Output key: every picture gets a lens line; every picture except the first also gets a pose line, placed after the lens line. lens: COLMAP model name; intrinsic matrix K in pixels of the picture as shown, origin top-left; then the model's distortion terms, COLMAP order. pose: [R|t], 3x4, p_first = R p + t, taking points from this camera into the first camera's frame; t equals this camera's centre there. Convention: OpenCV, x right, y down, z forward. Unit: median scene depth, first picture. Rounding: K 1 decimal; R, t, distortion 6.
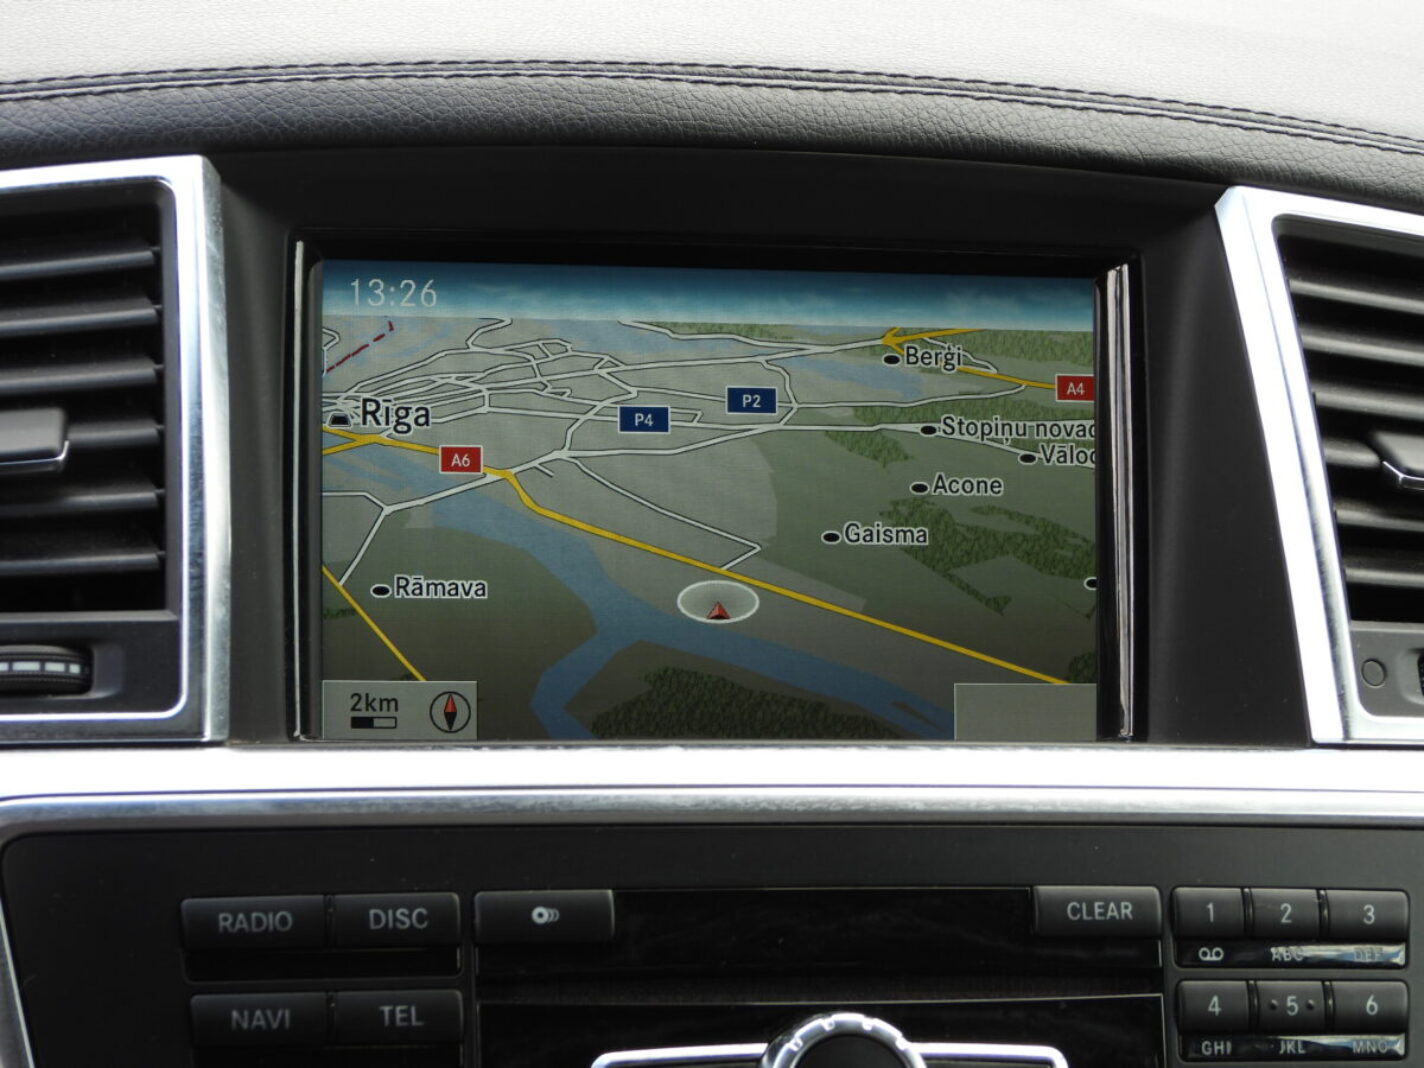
lens RADIAL K [[4858.2, 0, 713.0], [0, 4858.2, 535.4], [0, 0, 1]] dist [-0.269226, 0.000000]
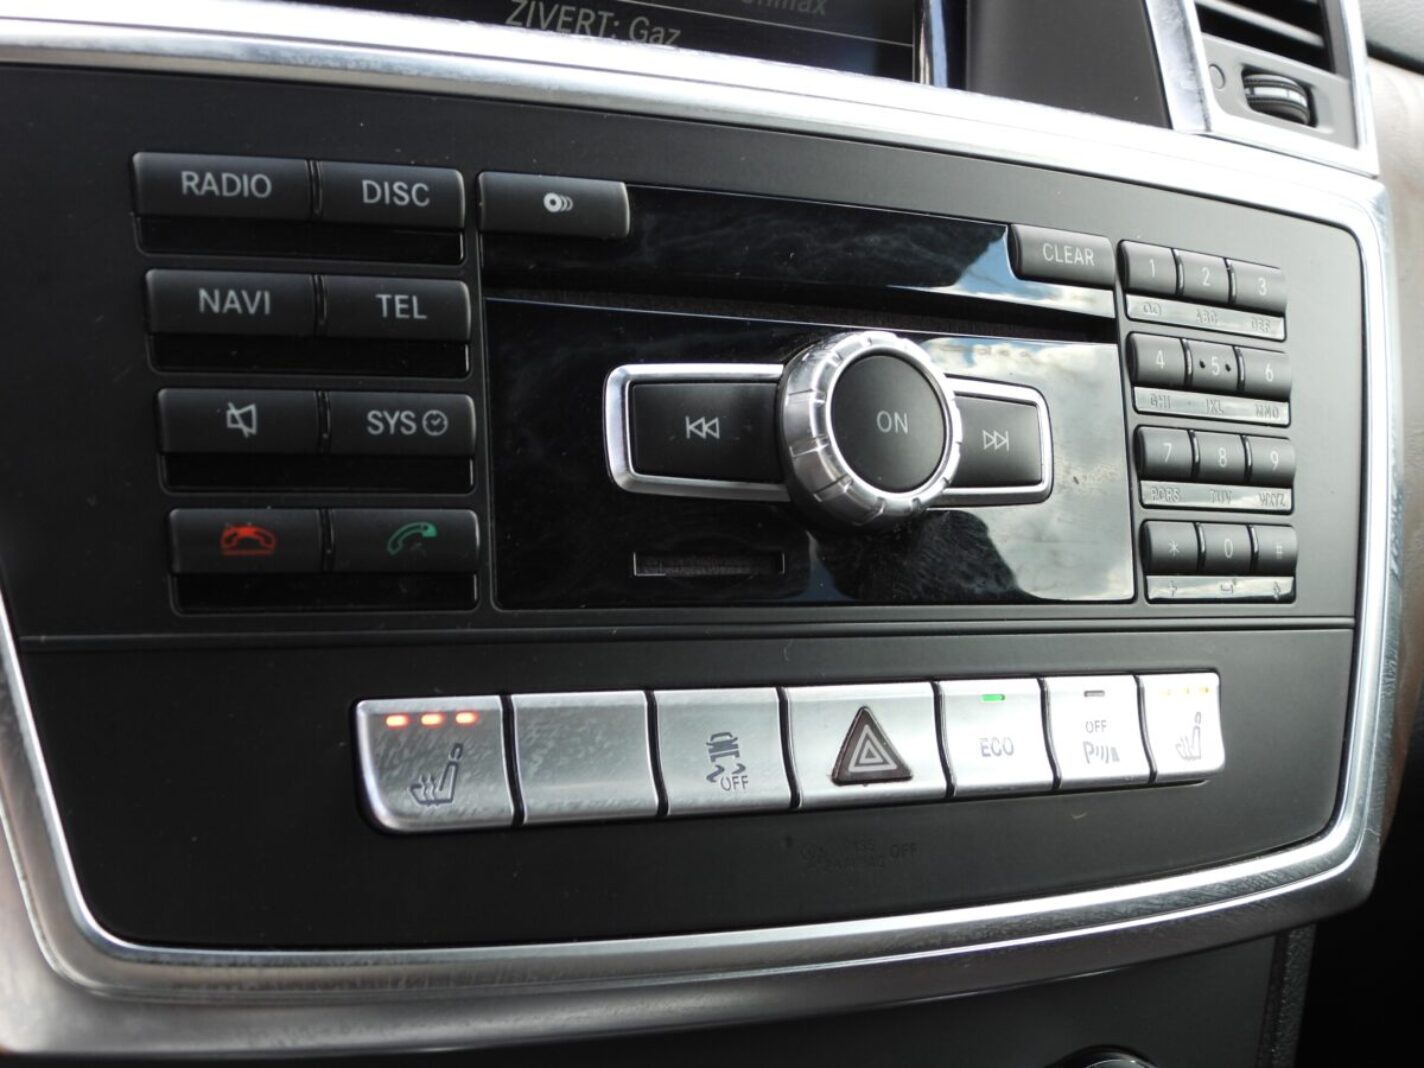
lens RADIAL K [[2098.6, 0, 644.4], [0, 2098.6, 547.7], [0, 0, 1]] dist [-0.042289, 0.000000]
pose [[0.958882, 0.012253, 0.283541, -0.122403], [-0.033304, 0.997023, 0.069541, 0.110533], [-0.281845, -0.076124, 0.956435, 0.616845]]
